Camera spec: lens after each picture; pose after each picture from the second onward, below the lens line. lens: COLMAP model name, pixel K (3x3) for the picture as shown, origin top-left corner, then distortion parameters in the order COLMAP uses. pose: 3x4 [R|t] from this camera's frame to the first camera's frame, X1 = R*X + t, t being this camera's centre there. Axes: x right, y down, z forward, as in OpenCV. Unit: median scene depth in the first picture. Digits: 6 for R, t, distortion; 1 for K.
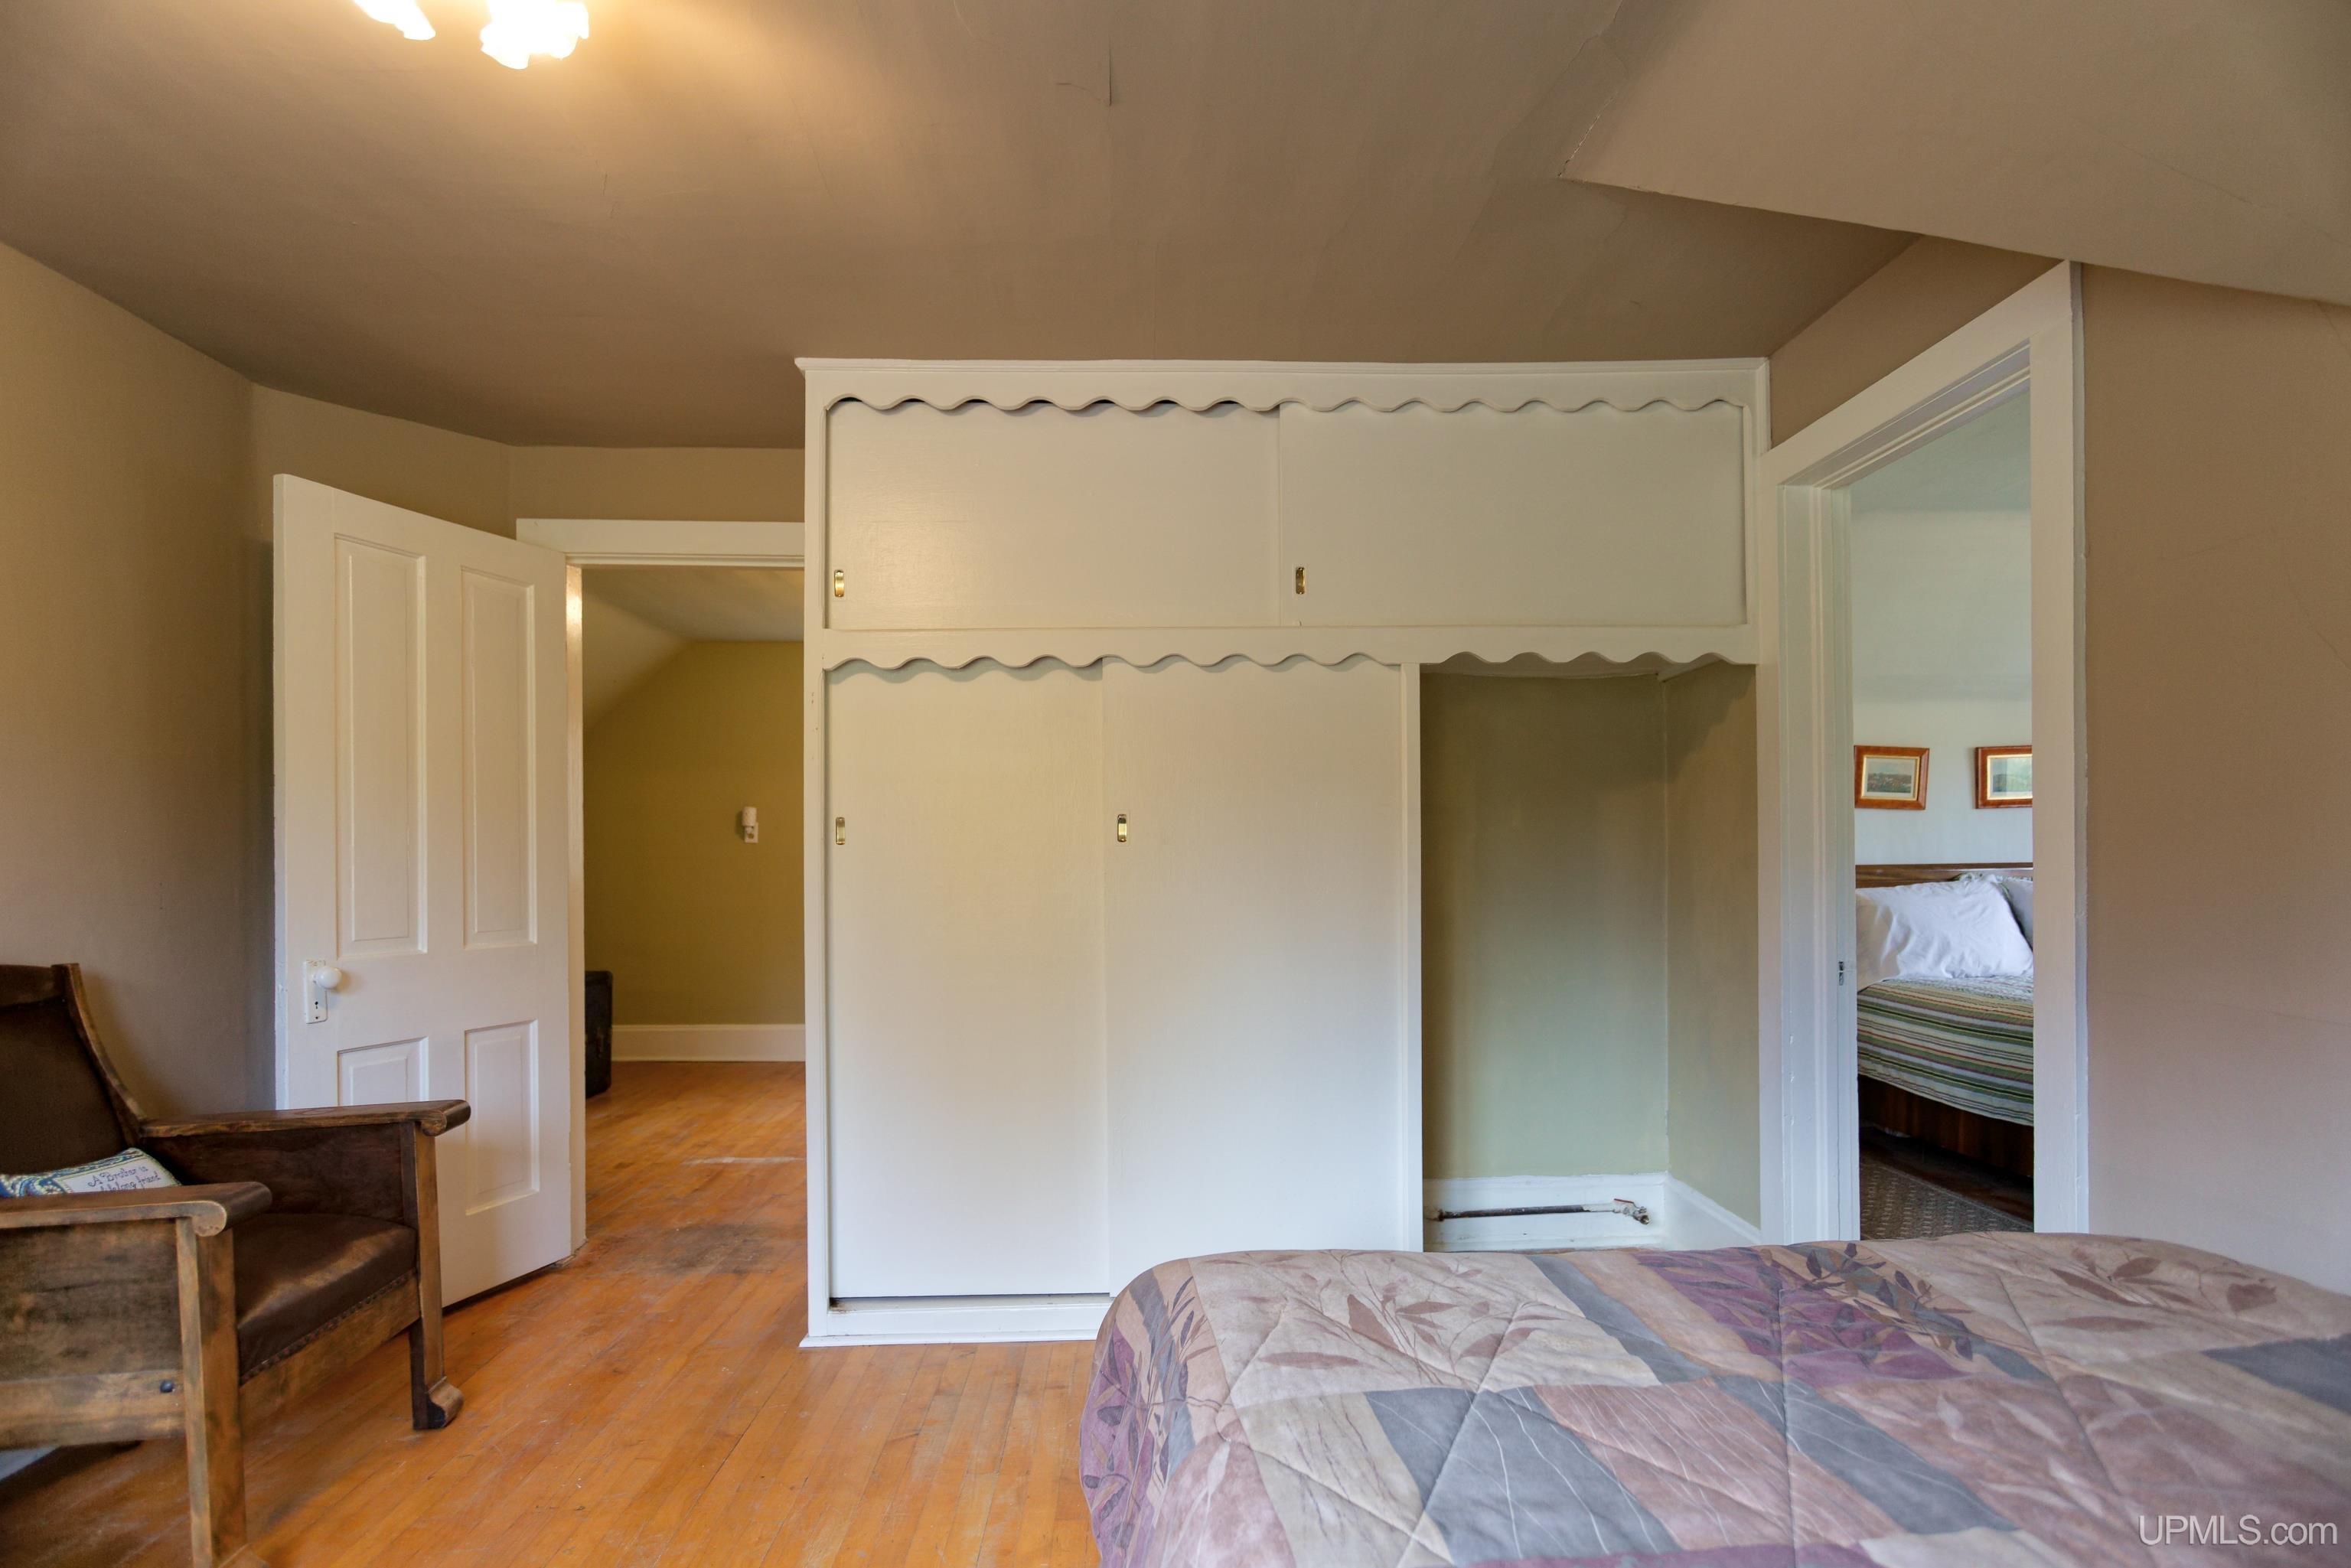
lens RADIAL K [[1215.8, 0, 1176.4], [0, 1215.8, 834.9], [0, 0, 1]] dist [-0.006289, 0.002282]
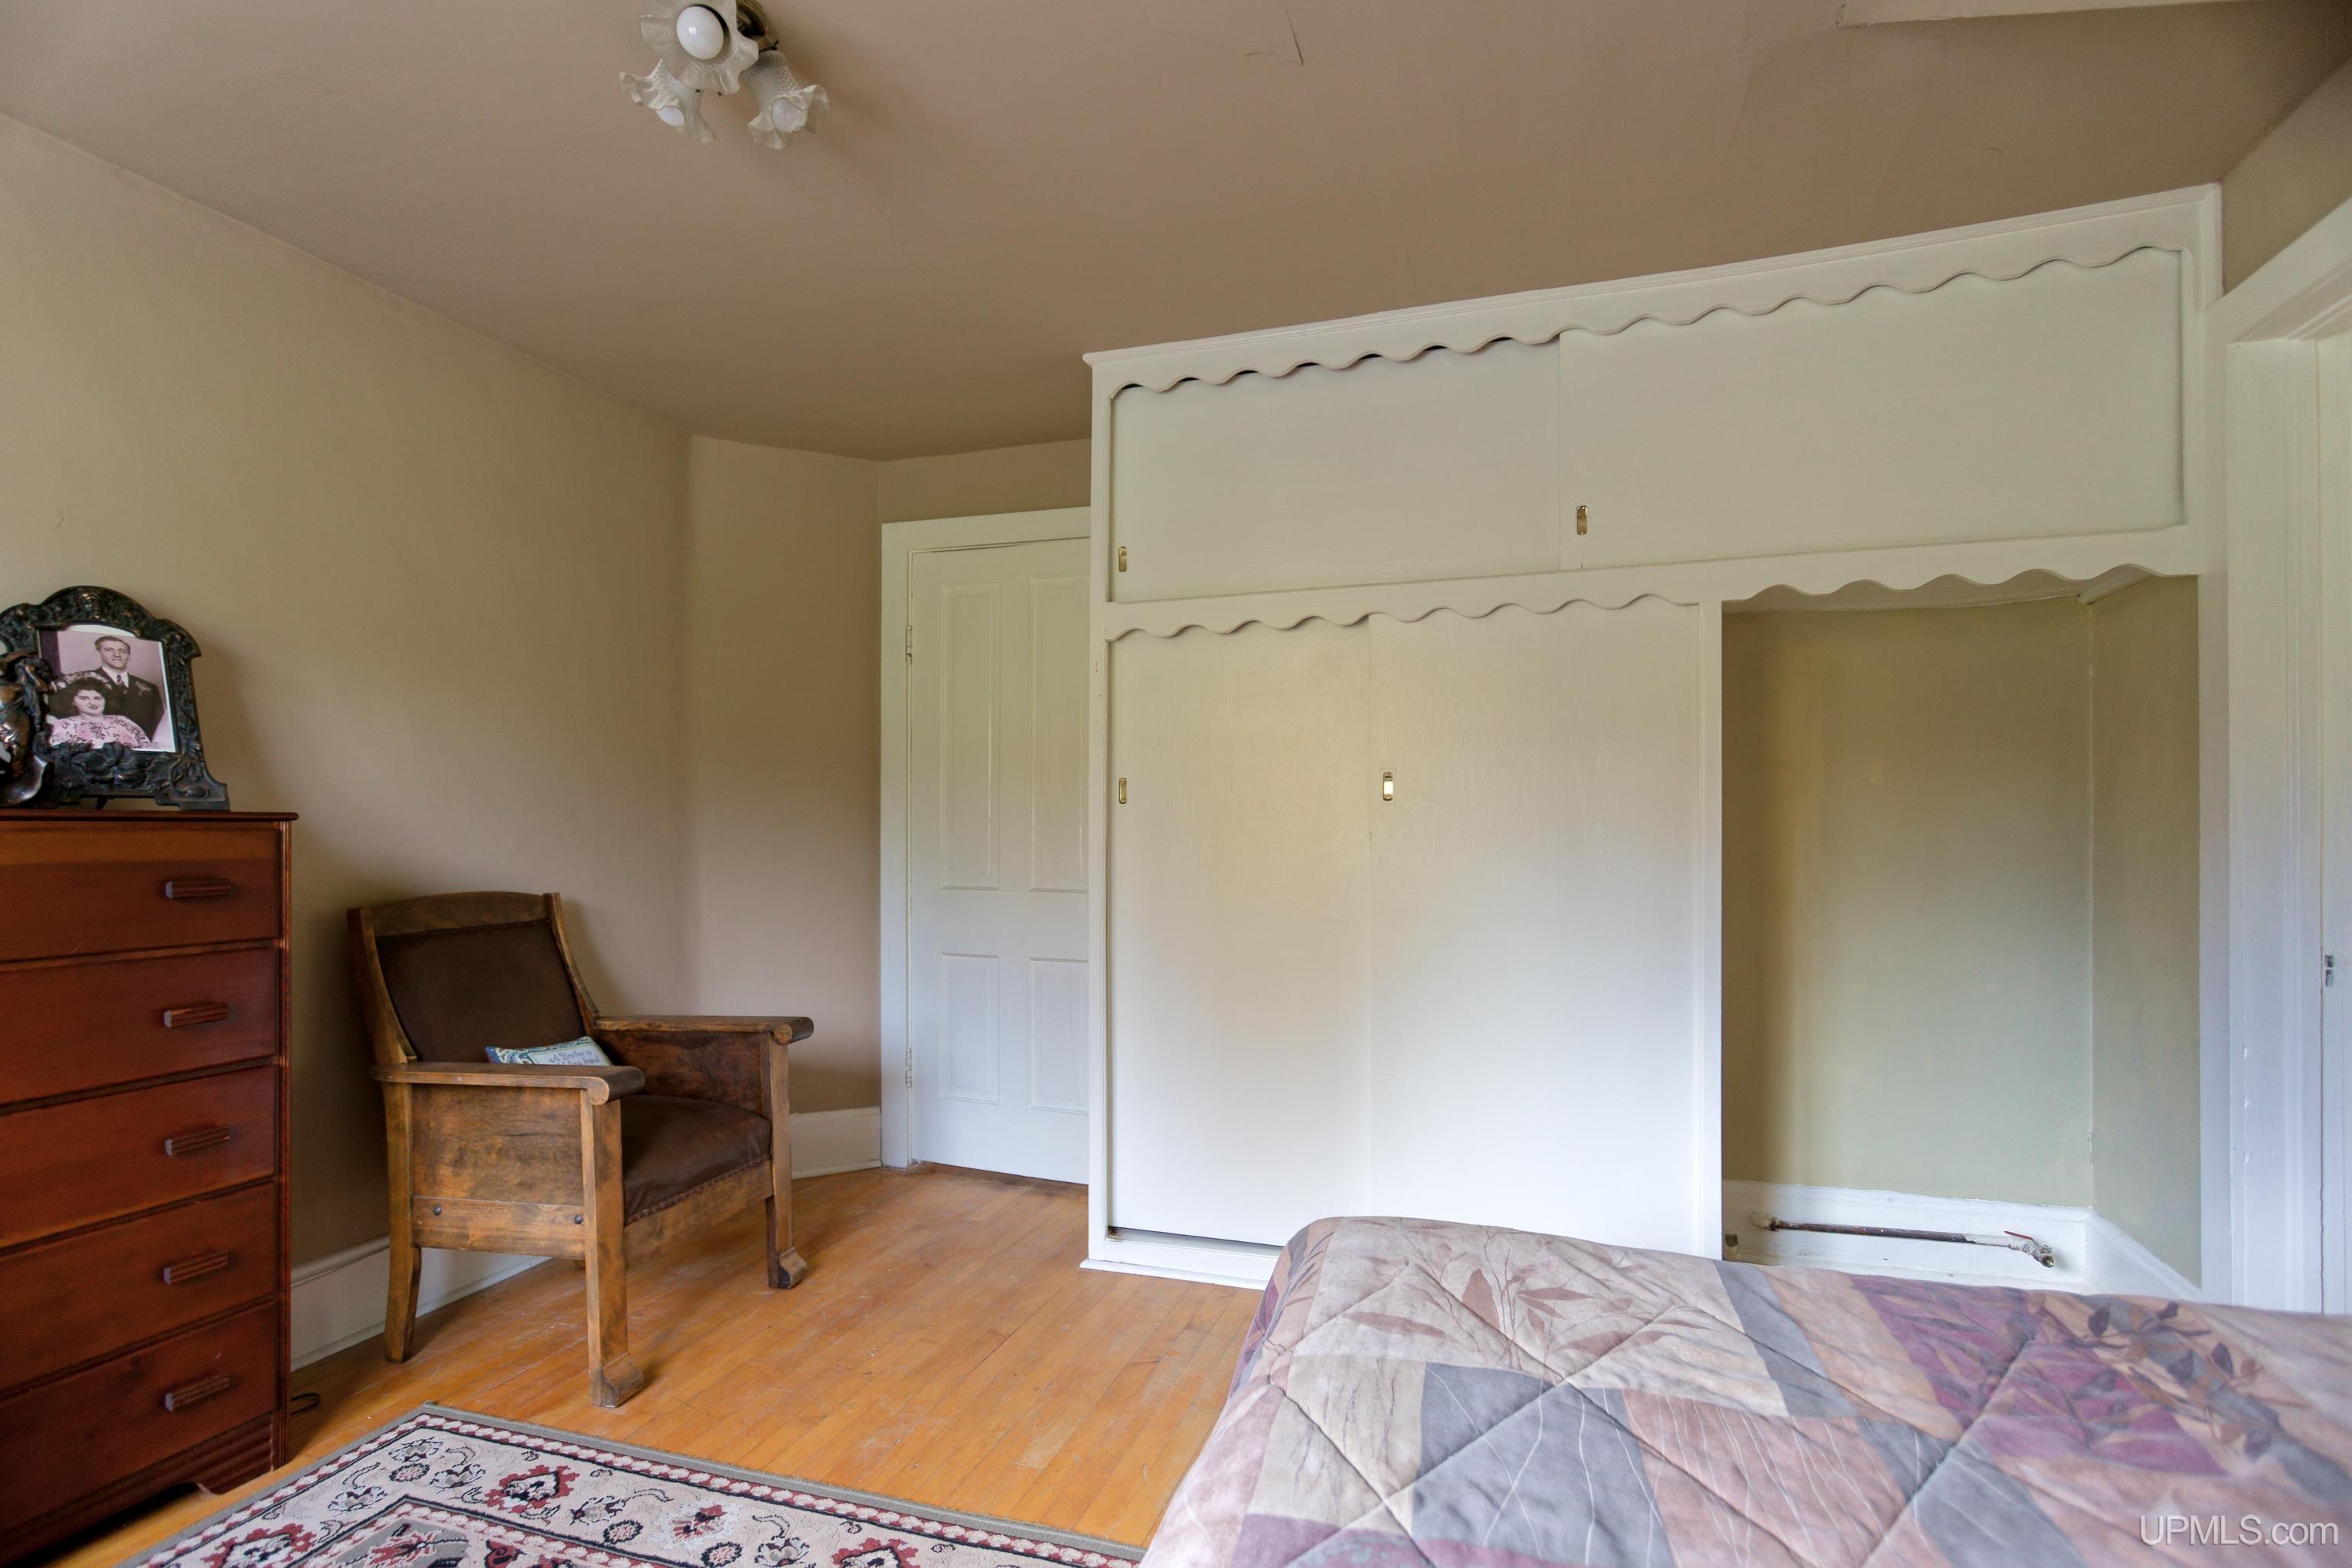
lens RADIAL K [[1240.6, 0, 1167.5], [0, 1240.6, 789.3], [0, 0, 1]] dist [0.000677, 0.001547]
pose [[0.927234, -0.004879, -0.374450, 0.203677], [0.002128, 0.999968, -0.007759, 0.005868], [0.374476, 0.006397, 0.927215, 0.001633]]
